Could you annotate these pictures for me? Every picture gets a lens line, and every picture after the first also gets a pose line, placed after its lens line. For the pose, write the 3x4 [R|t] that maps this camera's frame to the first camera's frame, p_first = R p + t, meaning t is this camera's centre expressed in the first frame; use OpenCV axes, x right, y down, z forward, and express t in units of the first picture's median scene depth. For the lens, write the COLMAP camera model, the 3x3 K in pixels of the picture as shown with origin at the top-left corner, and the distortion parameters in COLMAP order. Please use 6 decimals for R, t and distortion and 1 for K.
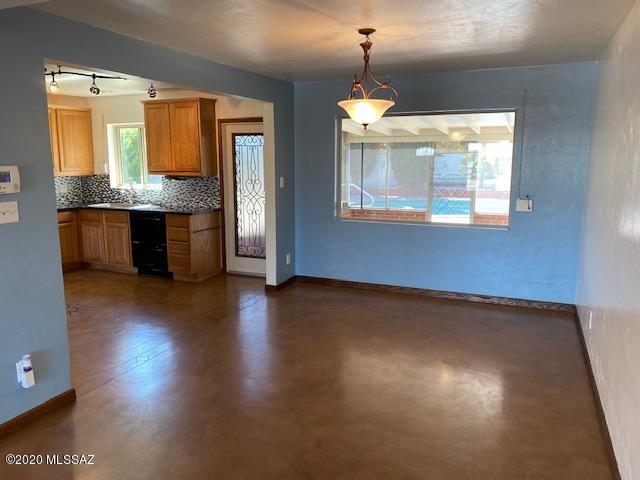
lens RADIAL K [[491.7, 0, 321.2], [0, 491.7, 239.3], [0, 0, 1]] dist [0.028477, -0.027174]
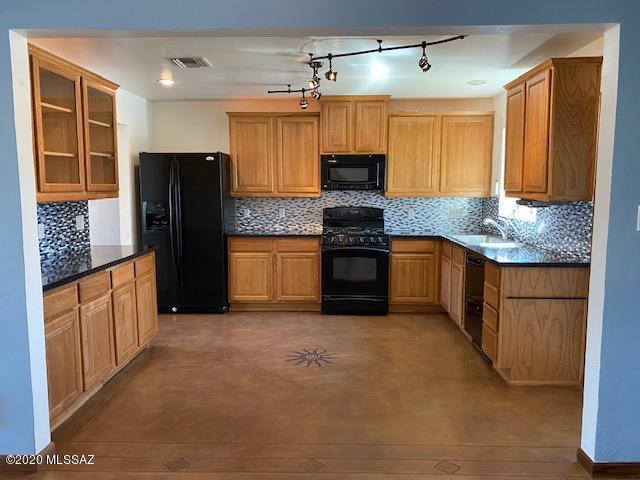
lens RADIAL K [[491.7, 0, 318.6], [0, 491.7, 240.4], [0, 0, 1]] dist [0.028477, -0.027174]
pose [[0.384789, 0.102980, -0.917242, 0.166581], [-0.155745, 0.986751, 0.045447, -0.067454], [0.909770, 0.125368, 0.395730, 0.535296]]
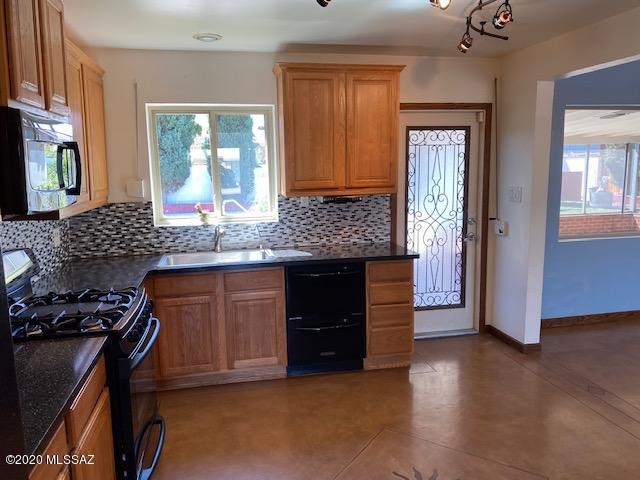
lens RADIAL K [[491.7, 0, 318.2], [0, 491.7, 237.2], [0, 0, 1]] dist [0.028477, -0.027174]
pose [[0.810334, -0.100330, 0.577314, -0.663212], [0.115550, 0.993247, 0.010424, -0.088657], [-0.574462, 0.058262, 0.816455, 0.537930]]
